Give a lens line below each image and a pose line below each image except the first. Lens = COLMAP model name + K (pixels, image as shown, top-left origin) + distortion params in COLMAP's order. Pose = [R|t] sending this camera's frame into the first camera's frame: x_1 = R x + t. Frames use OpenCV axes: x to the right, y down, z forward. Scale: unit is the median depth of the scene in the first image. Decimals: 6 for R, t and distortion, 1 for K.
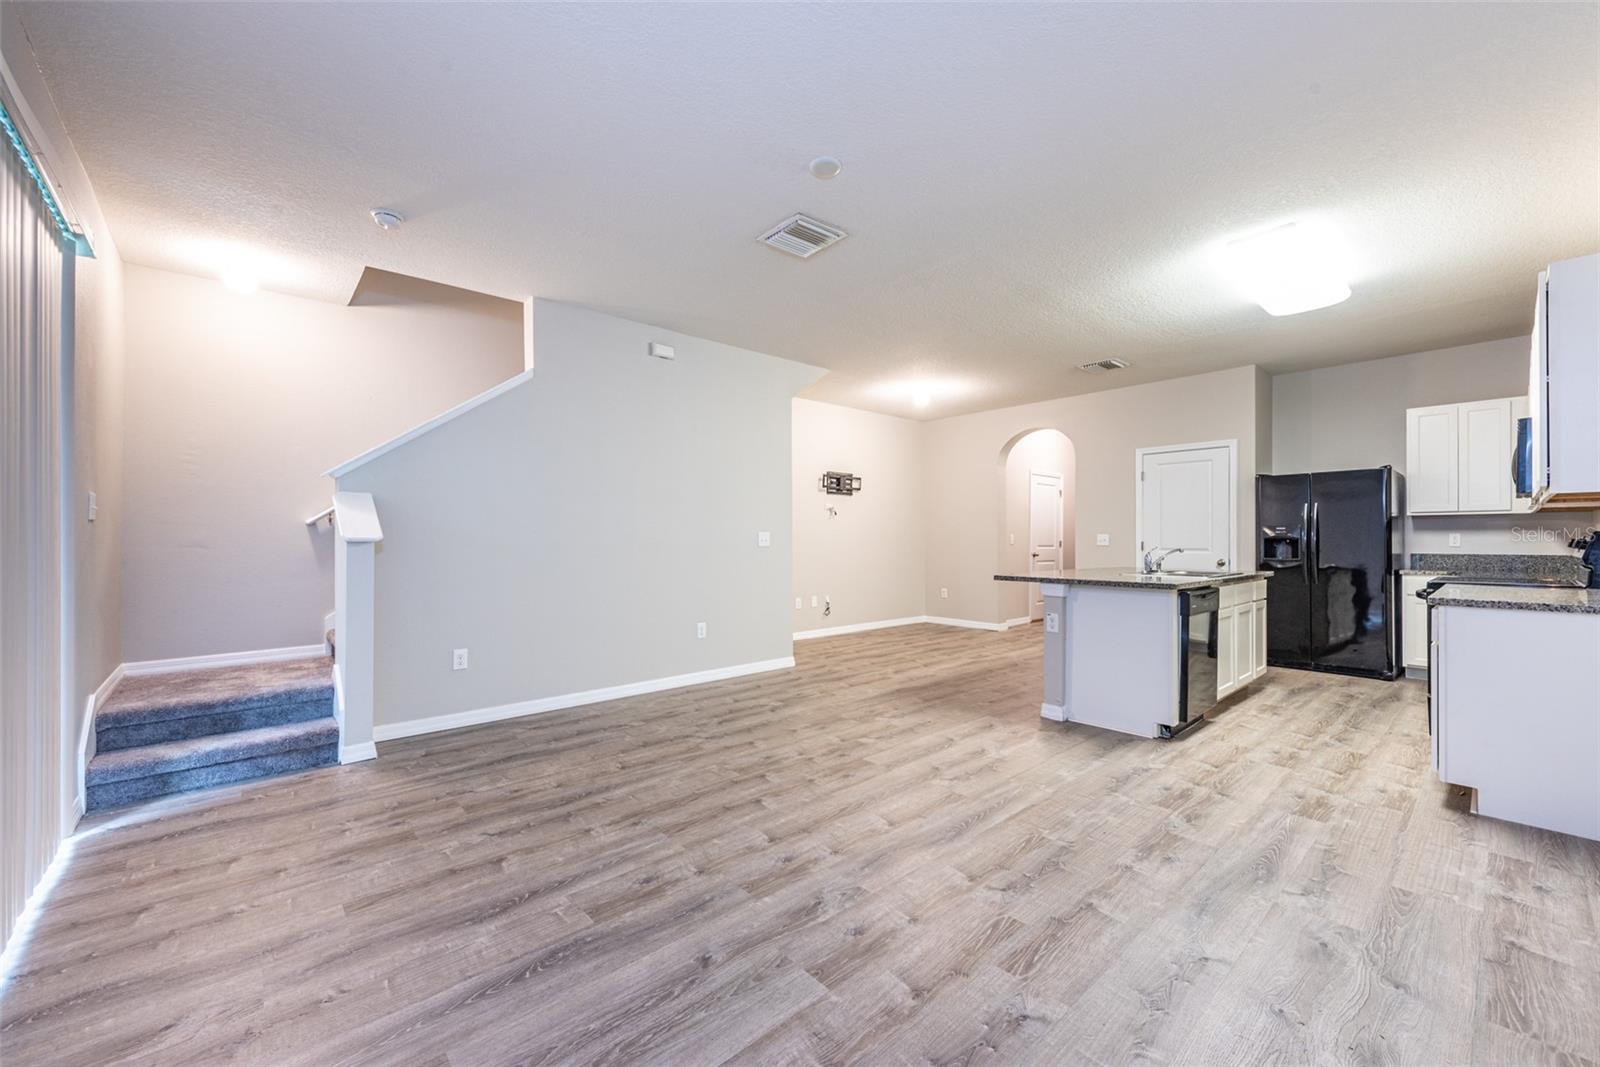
lens RADIAL K [[629.5, 0, 785.3], [0, 629.5, 529.9], [0, 0, 1]] dist [0.005822, -0.002400]
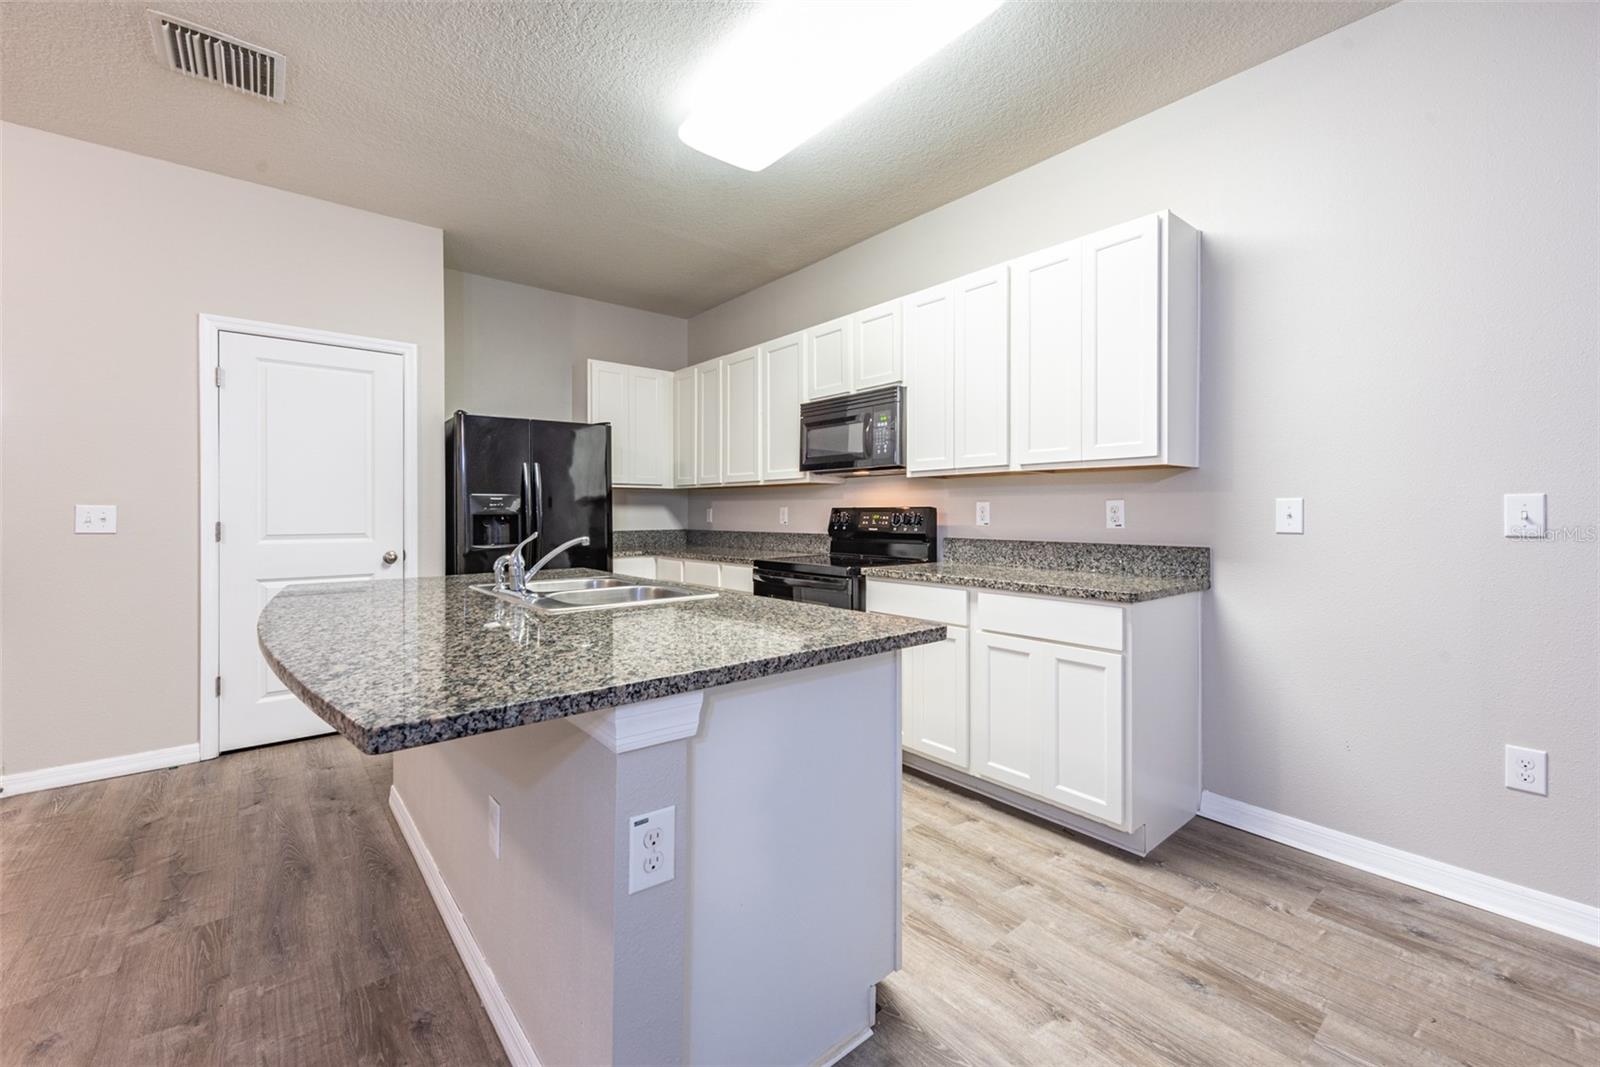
lens RADIAL K [[662.9, 0, 804.6], [0, 662.9, 503.6], [0, 0, 1]] dist [0.009590, -0.002047]
pose [[0.014243, 0.013911, 0.999802, 0.142671], [-0.011746, 0.999837, -0.013744, 0.011291], [-0.999830, -0.011548, 0.014404, 0.868001]]
